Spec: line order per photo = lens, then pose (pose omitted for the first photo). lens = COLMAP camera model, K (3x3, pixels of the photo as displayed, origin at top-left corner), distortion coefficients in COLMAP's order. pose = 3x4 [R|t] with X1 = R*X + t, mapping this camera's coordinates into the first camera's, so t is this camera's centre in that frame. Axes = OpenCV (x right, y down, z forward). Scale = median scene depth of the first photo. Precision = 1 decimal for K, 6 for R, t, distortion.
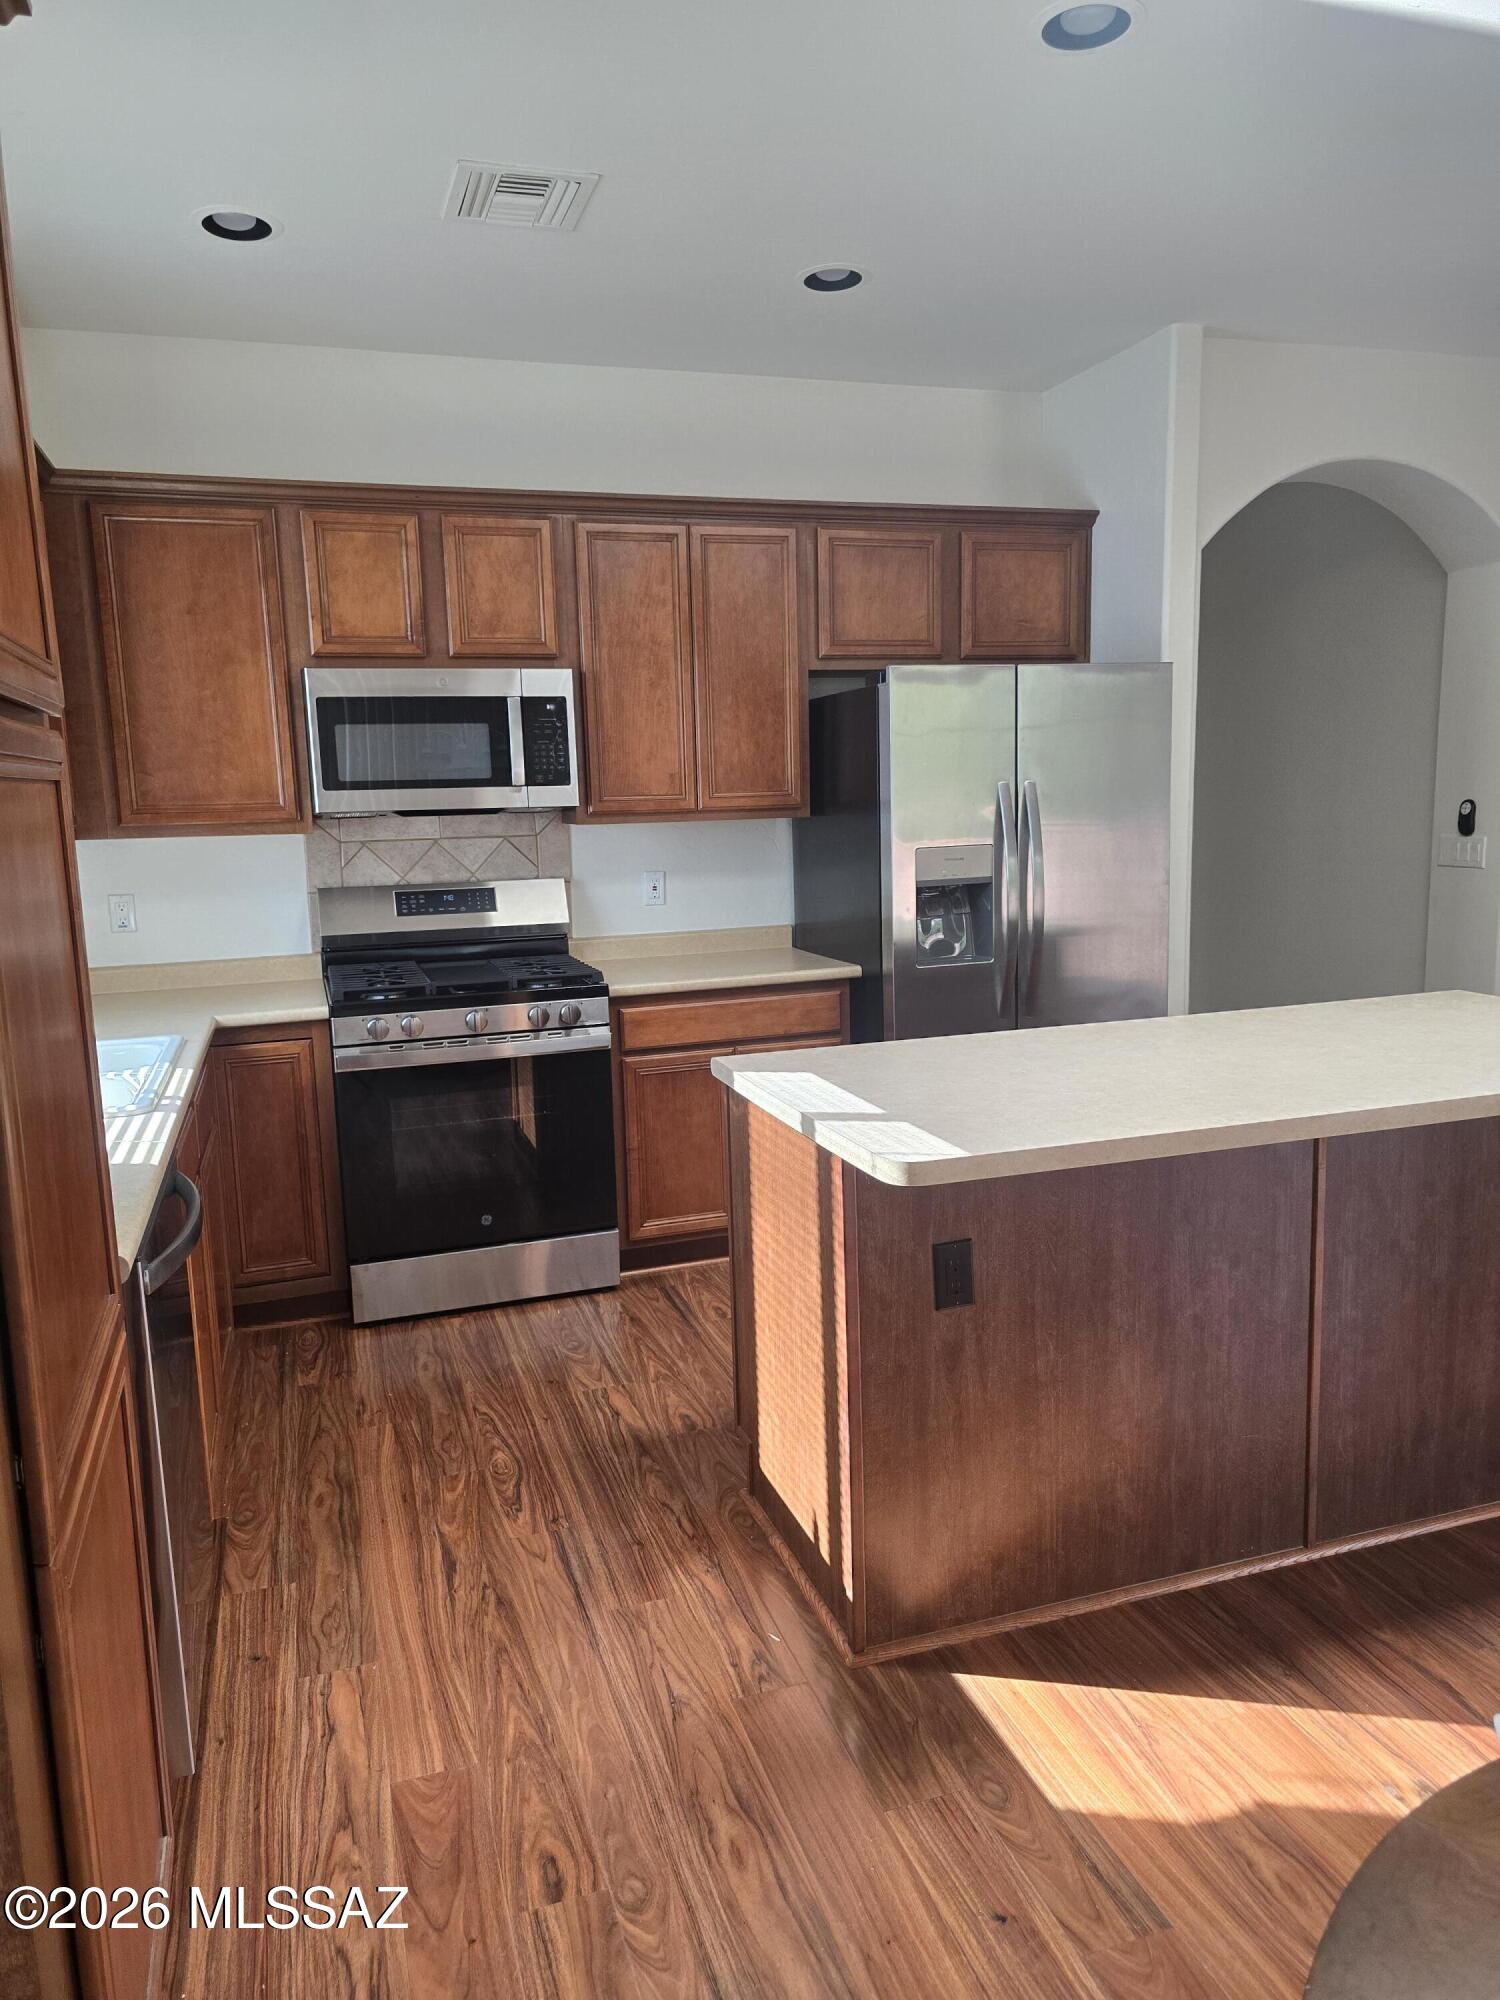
lens RADIAL K [[1310.9, 0, 750.0], [0, 1310.9, 1000.0], [0, 0, 1]] dist [0.100737, -0.108551]
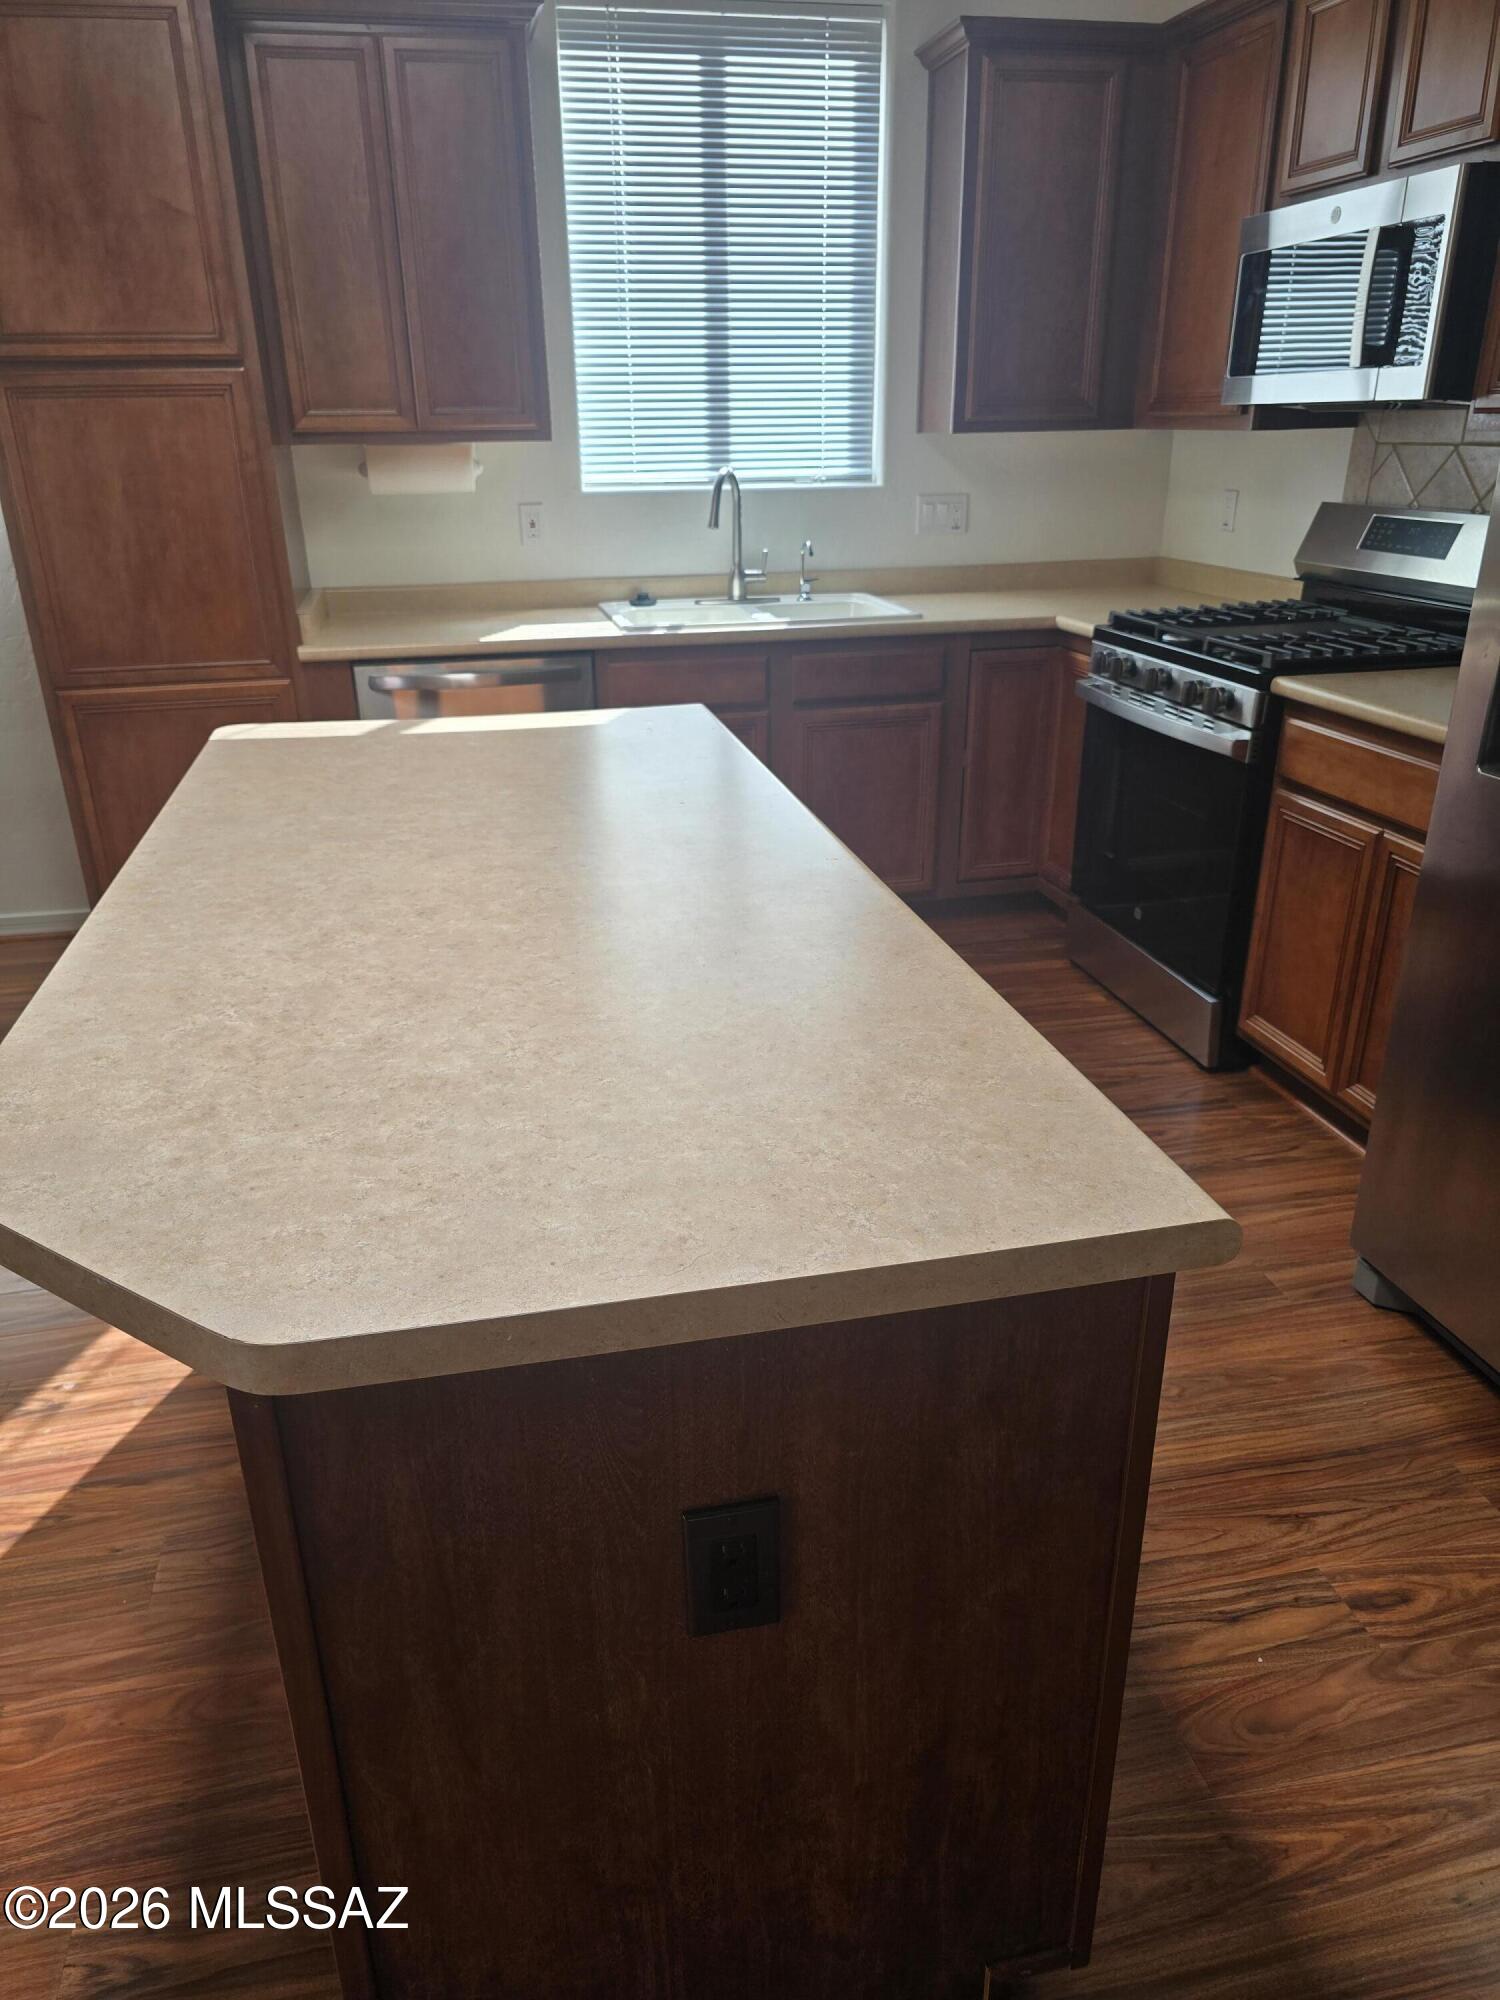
lens RADIAL K [[1359.7, 0, 736.0], [0, 1359.7, 995.9], [0, 0, 1]] dist [0.052461, -0.046973]
pose [[-0.095714, 0.416496, -0.904085, 0.646442], [-0.135638, 0.894326, 0.426360, -0.130240], [0.986124, 0.163437, -0.029107, 0.743513]]
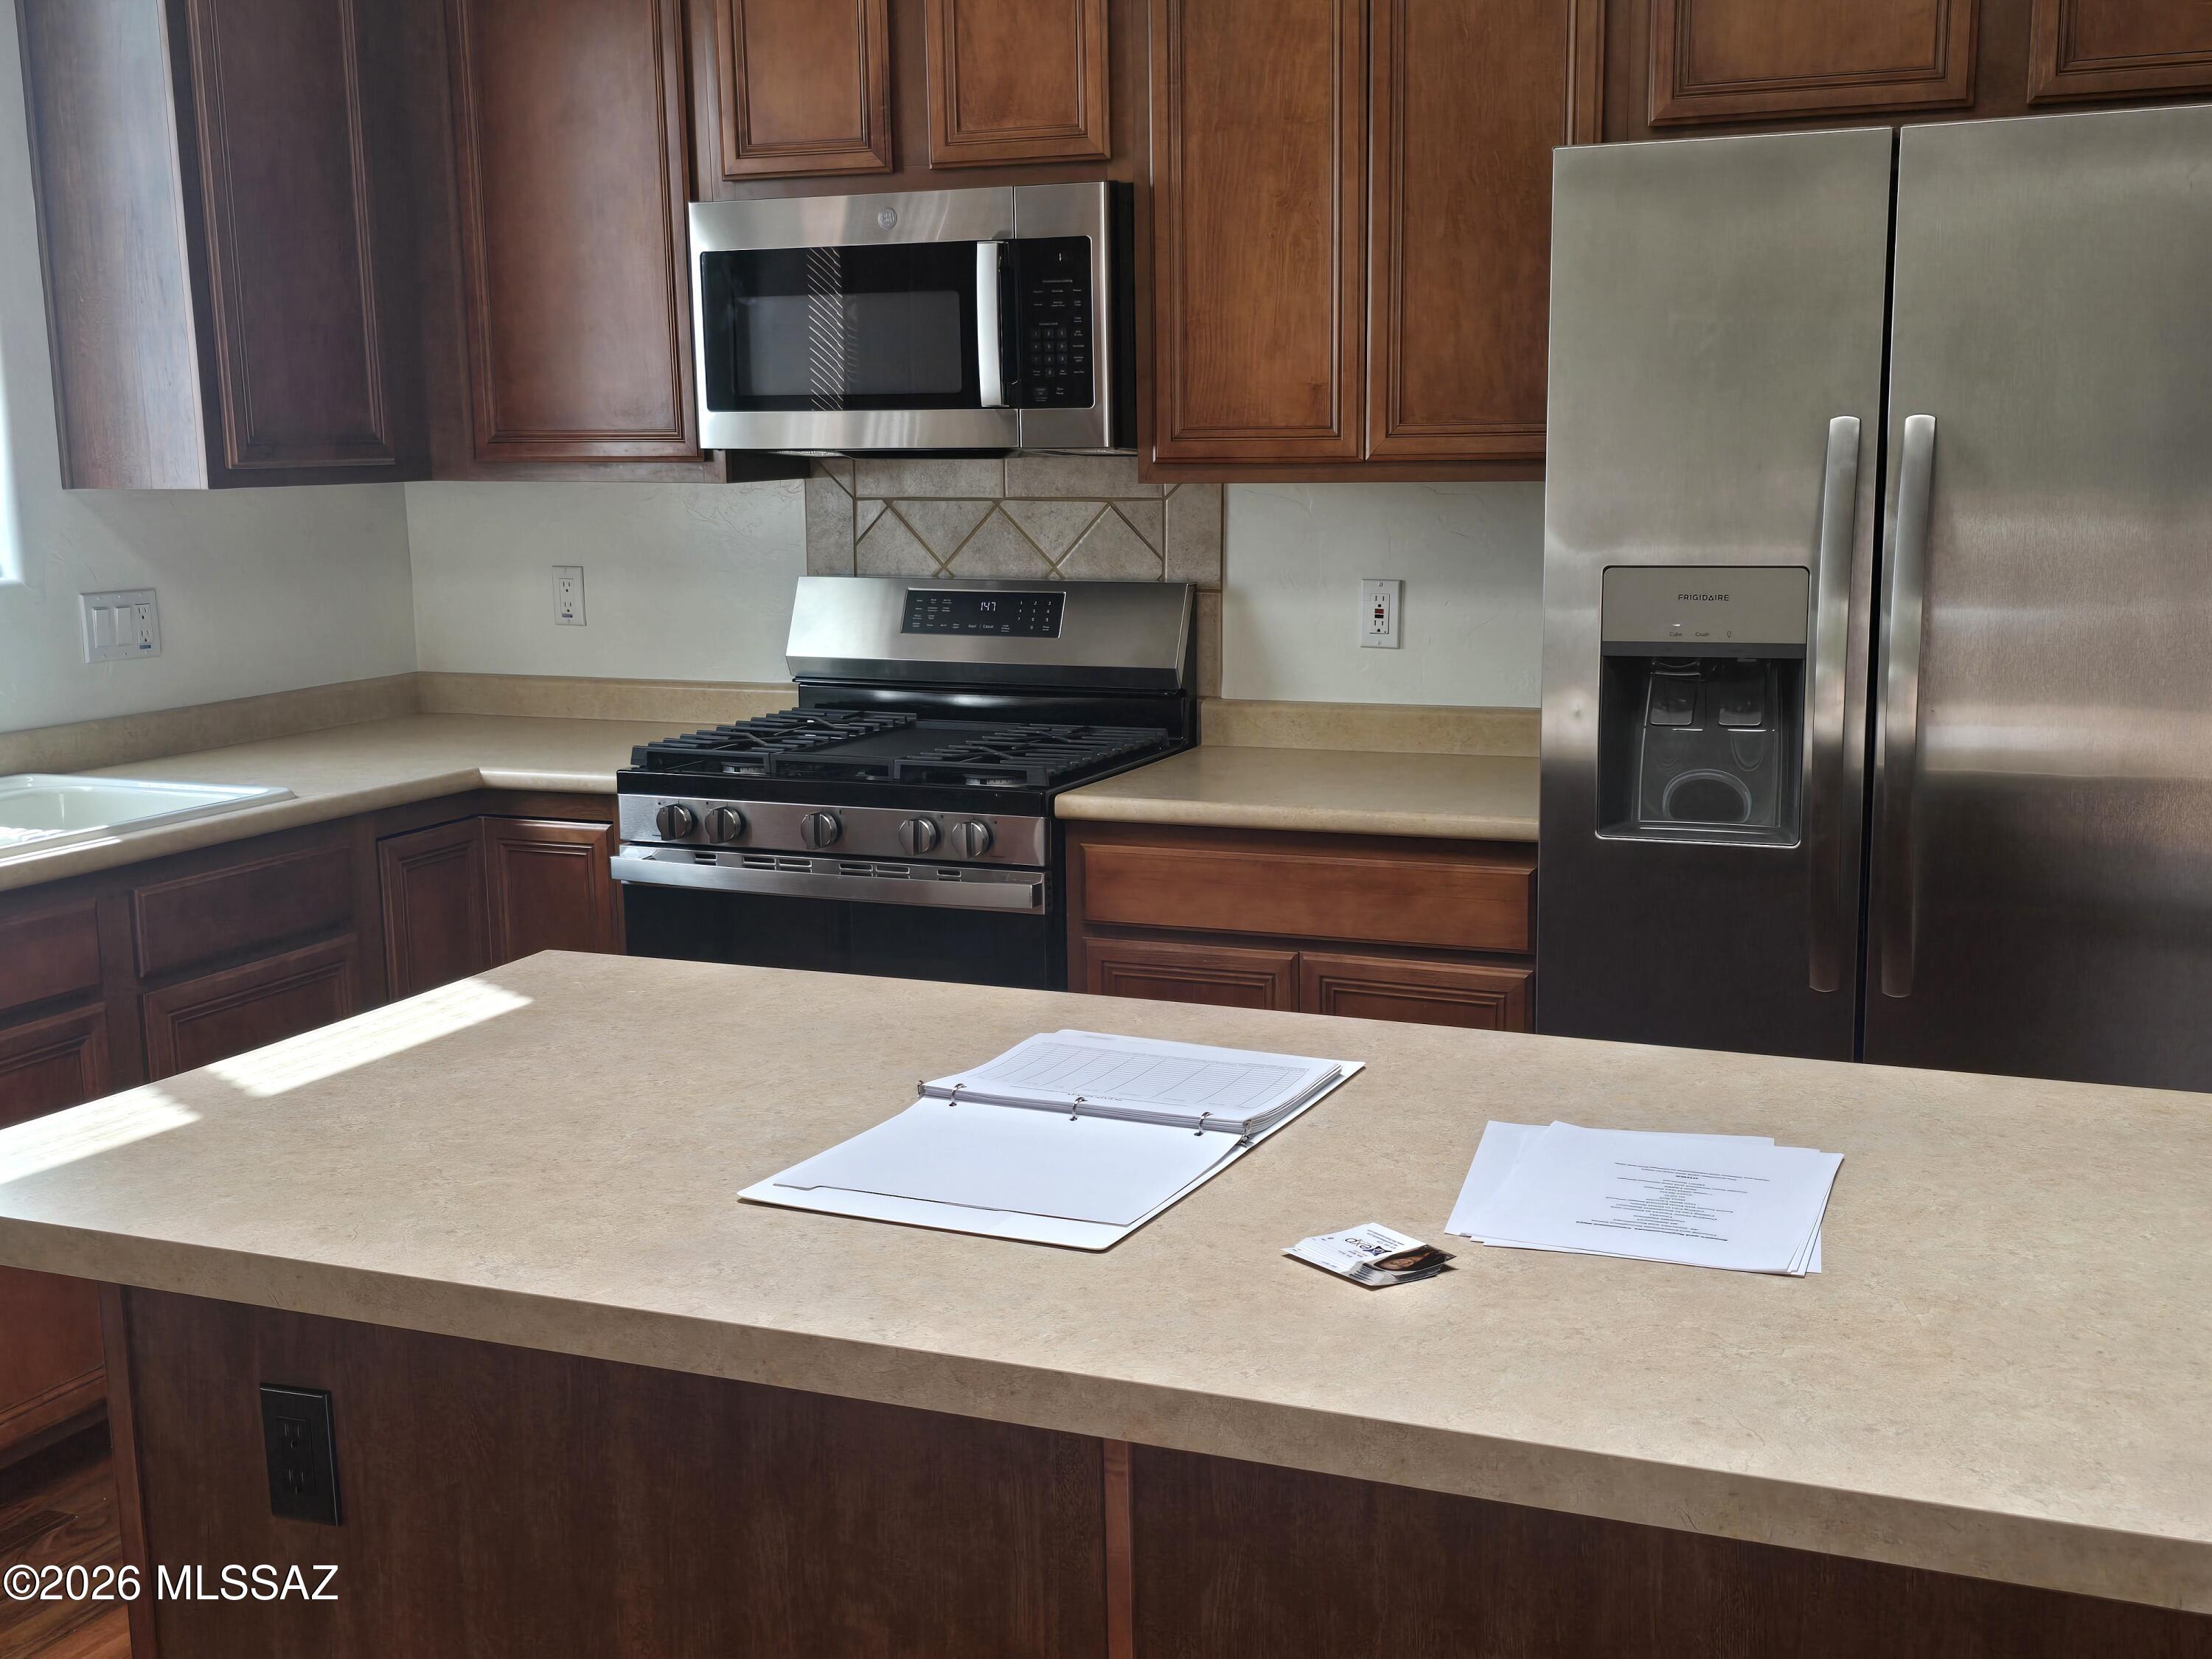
lens RADIAL K [[2486.9, 0, 1108.0], [0, 2486.9, 872.9], [0, 0, 1]] dist [0.145506, -0.299637]
pose [[0.757839, 0.138066, -0.637666, 0.531901], [-0.110826, 0.990391, 0.082726, -0.063038], [0.642960, 0.007977, 0.765858, 0.246102]]
